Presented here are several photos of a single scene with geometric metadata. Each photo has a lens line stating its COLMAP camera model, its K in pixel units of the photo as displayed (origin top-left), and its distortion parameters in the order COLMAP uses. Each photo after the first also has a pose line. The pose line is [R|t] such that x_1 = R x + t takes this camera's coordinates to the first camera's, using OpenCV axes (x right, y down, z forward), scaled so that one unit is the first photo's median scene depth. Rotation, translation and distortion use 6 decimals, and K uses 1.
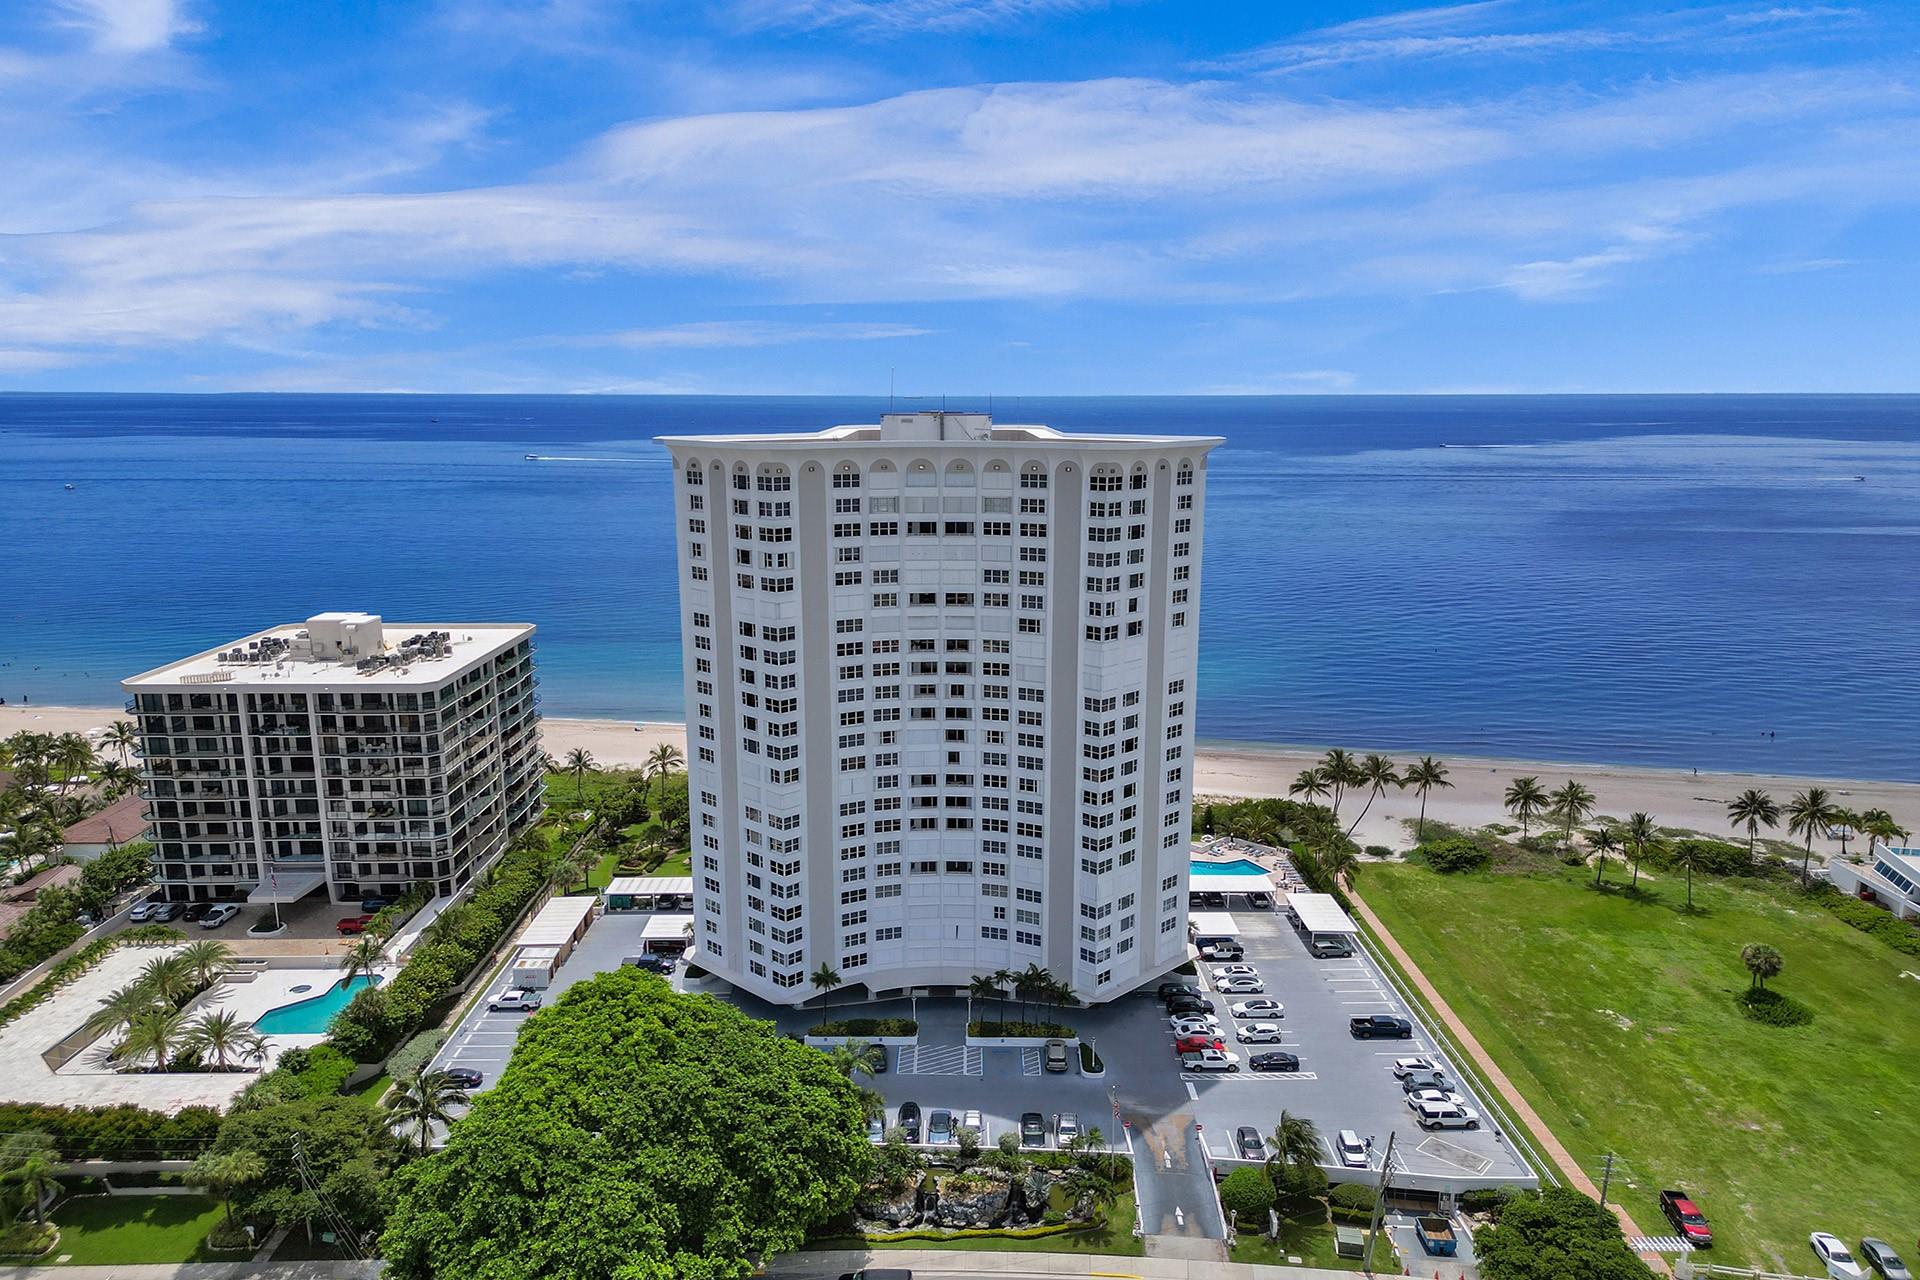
lens RADIAL K [[1267.5, 0, 960.0], [0, 1267.5, 640.0], [0, 0, 1]] dist [0.059048, -0.053847]
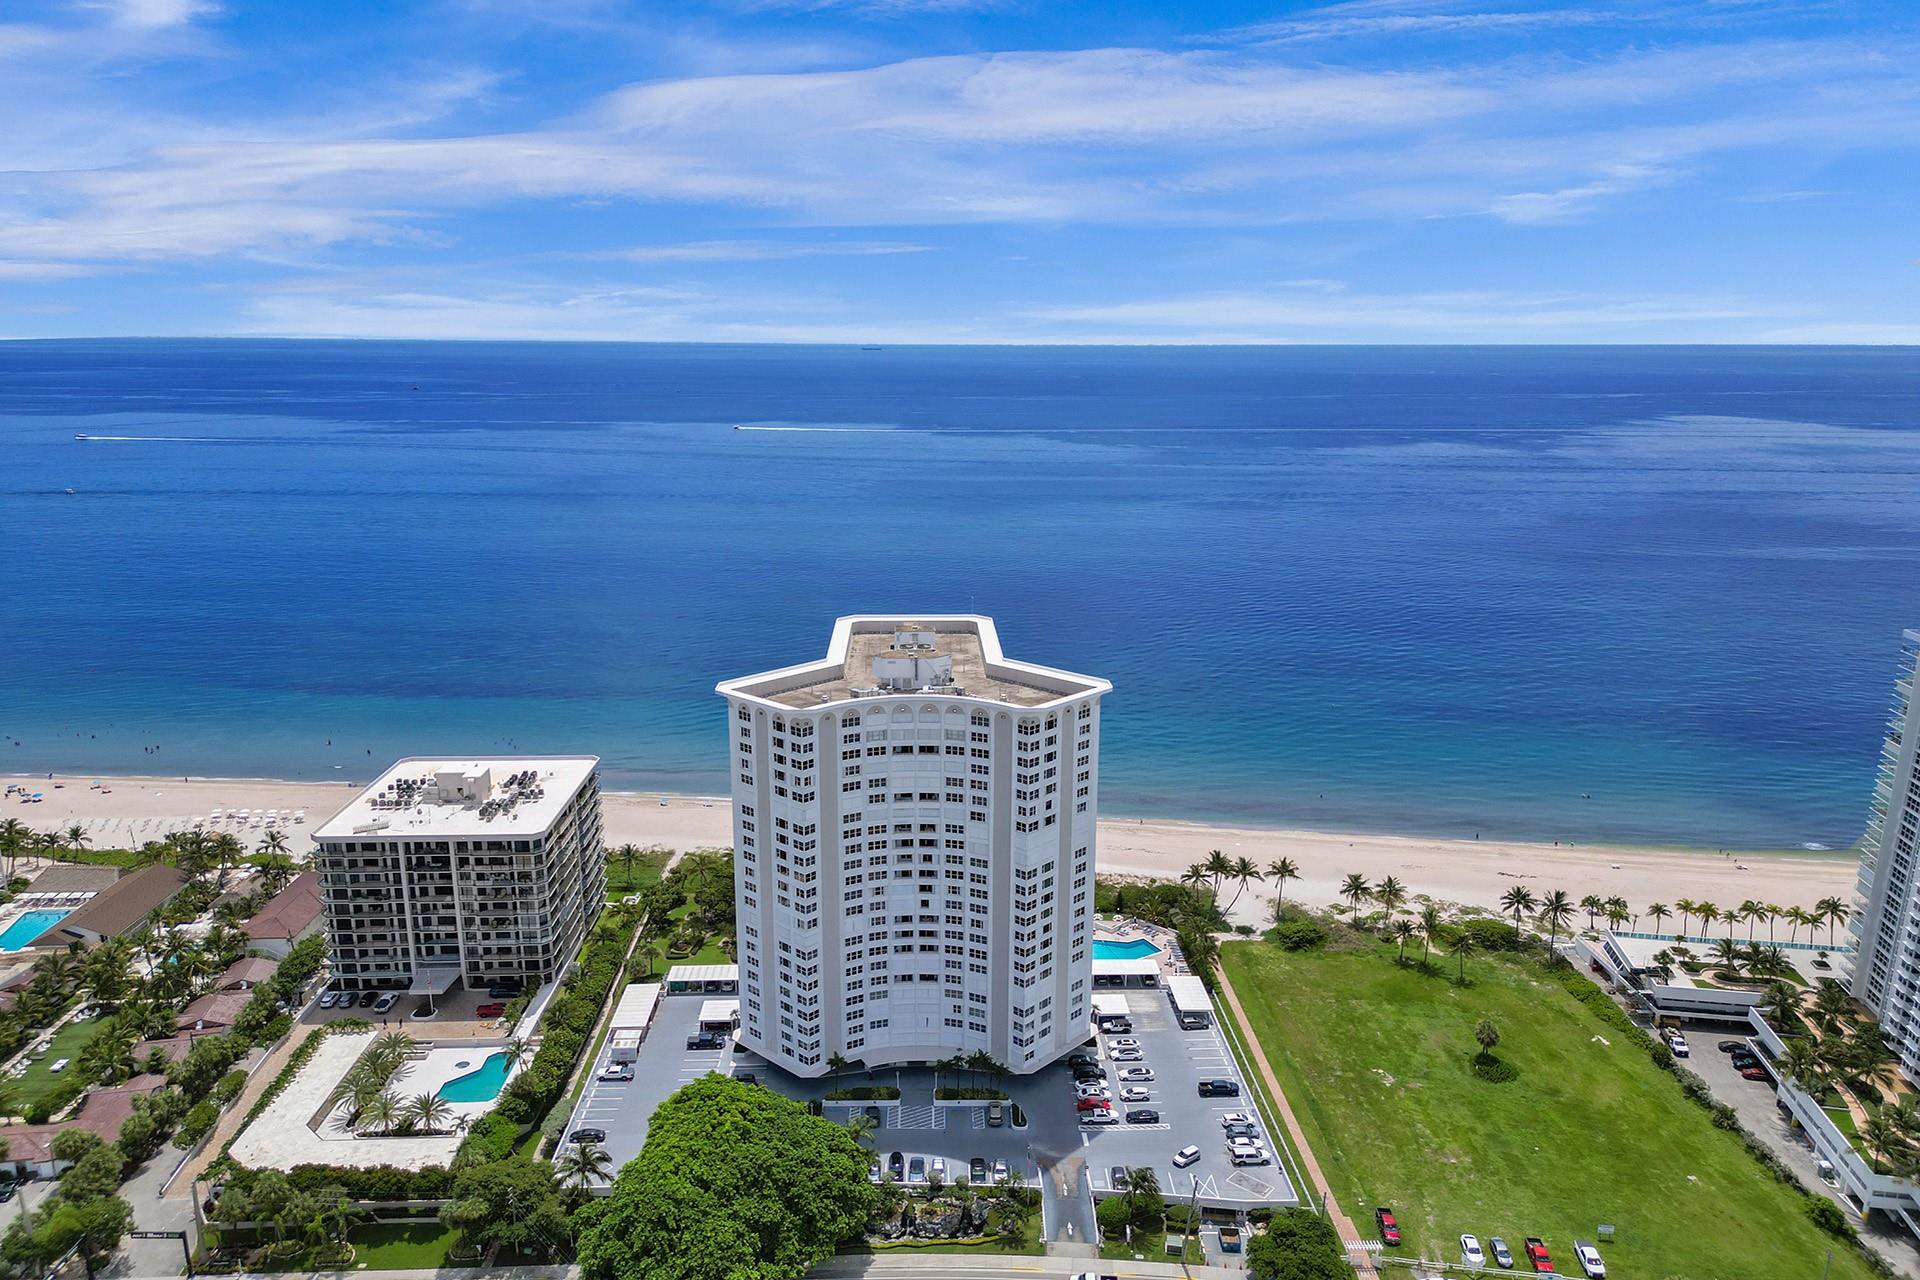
lens RADIAL K [[1267.5, 0, 960.0], [0, 1267.5, 640.0], [0, 0, 1]] dist [0.059048, -0.053847]
pose [[0.999641, -0.001238, 0.026781, -0.003526], [0.000217, 0.999274, 0.038106, -0.263571], [-0.026809, -0.038086, 0.998915, -0.426986]]
